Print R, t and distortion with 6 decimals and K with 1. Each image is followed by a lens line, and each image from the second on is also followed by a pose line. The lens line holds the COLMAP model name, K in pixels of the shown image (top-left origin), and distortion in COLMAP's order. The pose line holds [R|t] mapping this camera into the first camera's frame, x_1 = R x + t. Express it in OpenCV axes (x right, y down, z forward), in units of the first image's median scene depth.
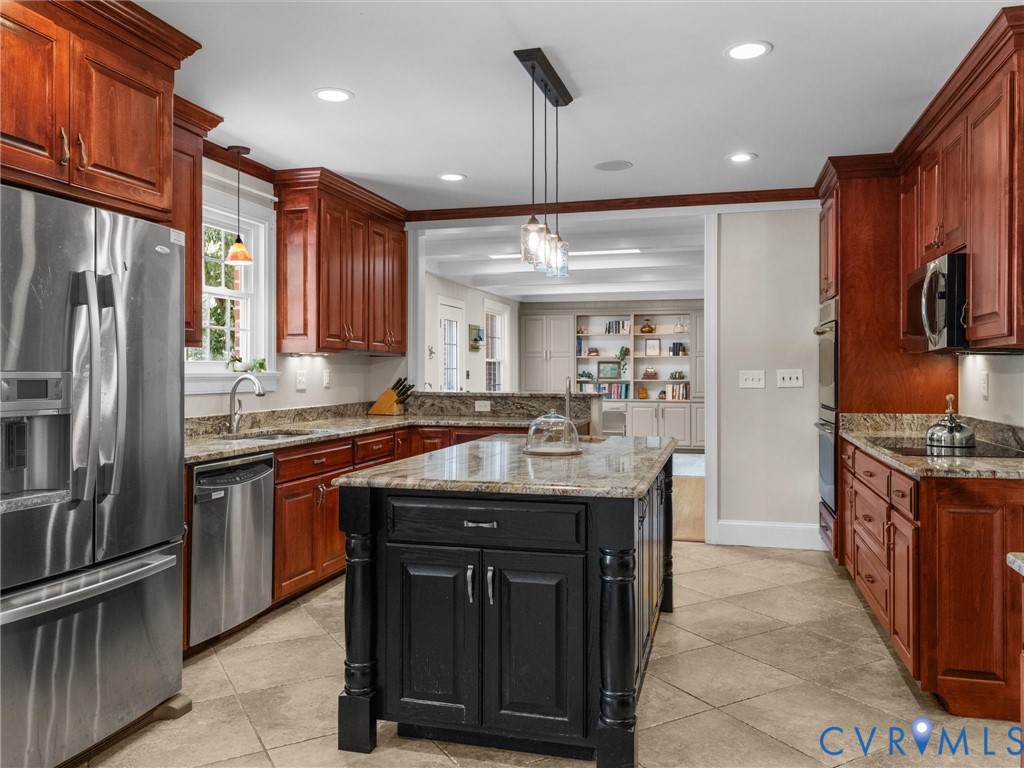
lens RADIAL K [[783.6, 0, 507.9], [0, 783.6, 369.7], [0, 0, 1]] dist [-0.005793, 0.013127]
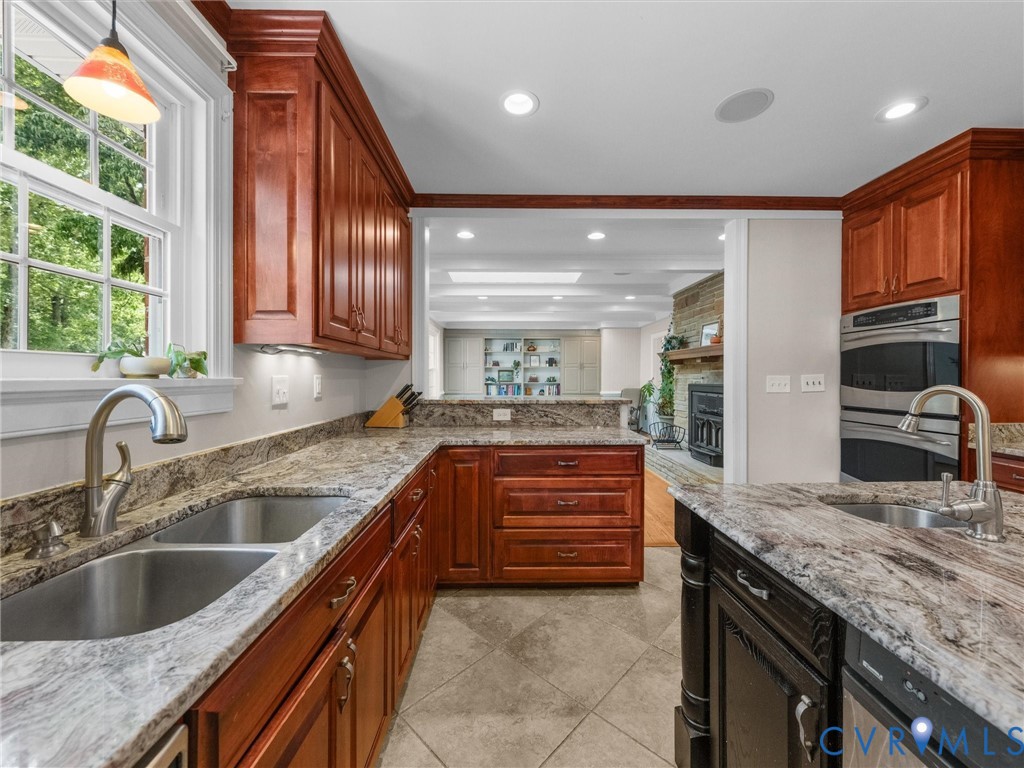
lens RADIAL K [[395.3, 0, 510.6], [0, 395.3, 376.3], [0, 0, 1]] dist [-0.002739, -0.000359]
pose [[0.956912, -0.000403, 0.290378, -0.208658], [0.000281, 1.000000, 0.000459, 0.002248], [-0.290378, -0.000358, 0.956912, 0.747881]]
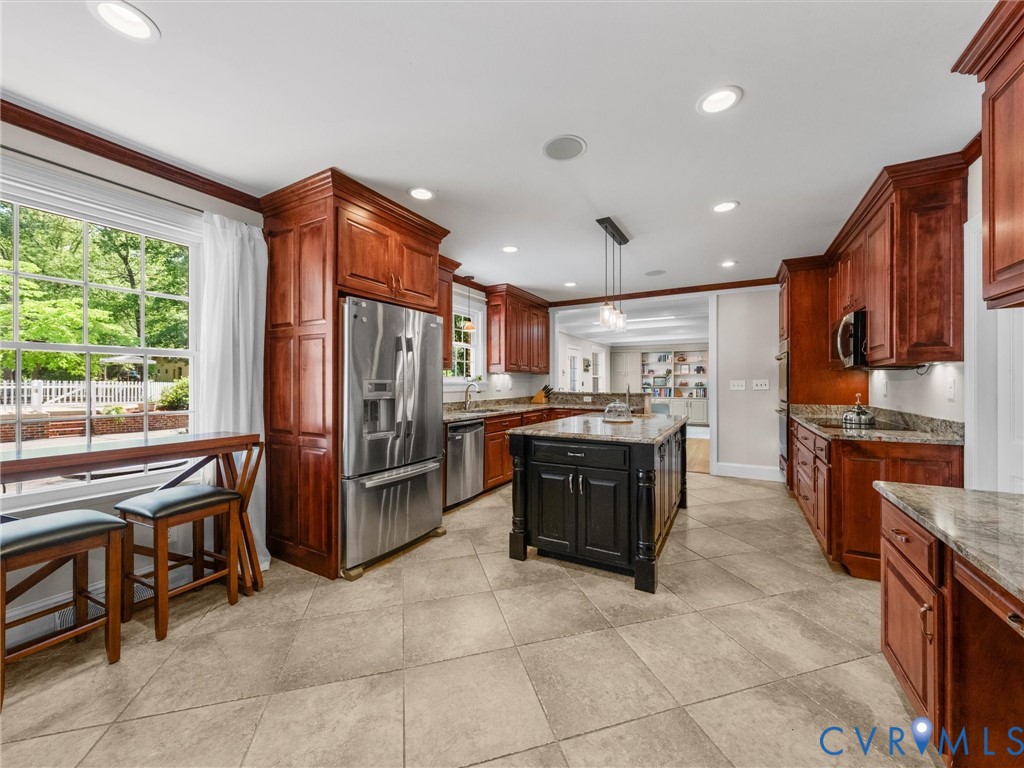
lens RADIAL K [[395.3, 0, 507.7], [0, 395.3, 383.3], [0, 0, 1]] dist [-0.002739, -0.000359]
pose [[0.968900, -0.000594, -0.247451, 0.026441], [0.001273, 0.999996, 0.002583, 0.005042], [0.247449, -0.002818, 0.968897, -0.022775]]
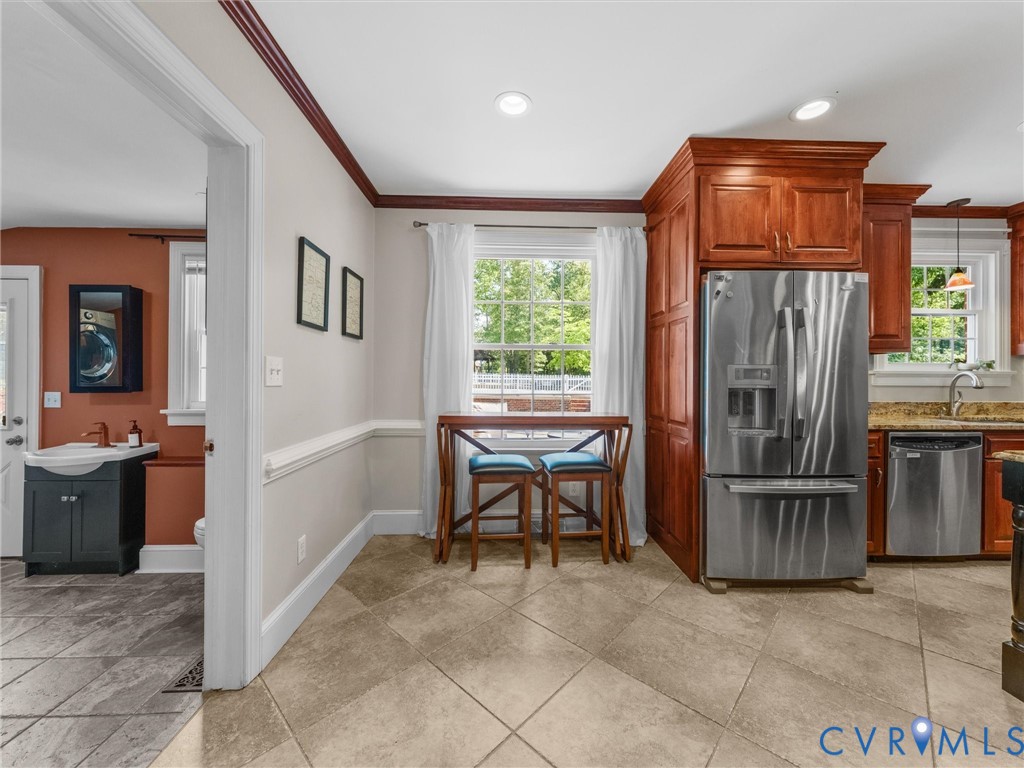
lens RADIAL K [[395.3, 0, 513.0], [0, 395.3, 376.4], [0, 0, 1]] dist [-0.002739, -0.000359]
pose [[0.289204, -0.000530, -0.957267, 0.075720], [-0.004728, 0.999987, -0.001982, 0.018130], [0.957256, 0.005099, 0.289198, 0.085548]]
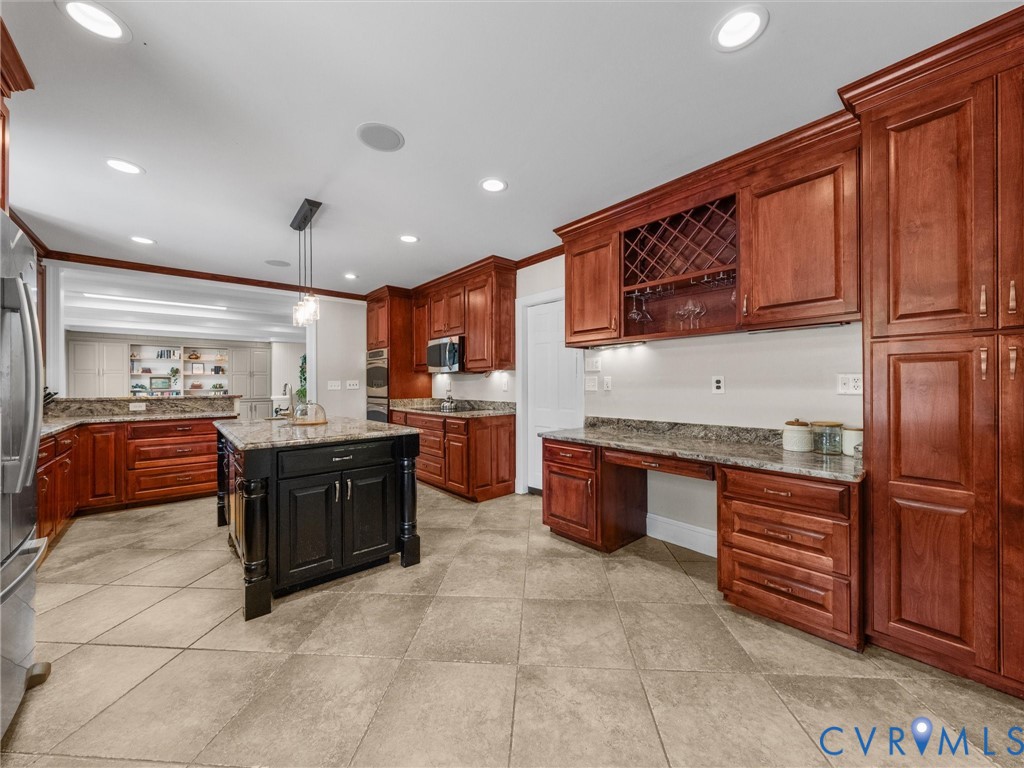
lens RADIAL K [[395.3, 0, 522.1], [0, 395.3, 383.9], [0, 0, 1]] dist [-0.002739, -0.000359]
pose [[0.540555, -0.003406, 0.841302, -0.335262], [0.004565, 0.999989, 0.001116, 0.011432], [-0.841296, 0.003237, 0.540564, 0.070619]]
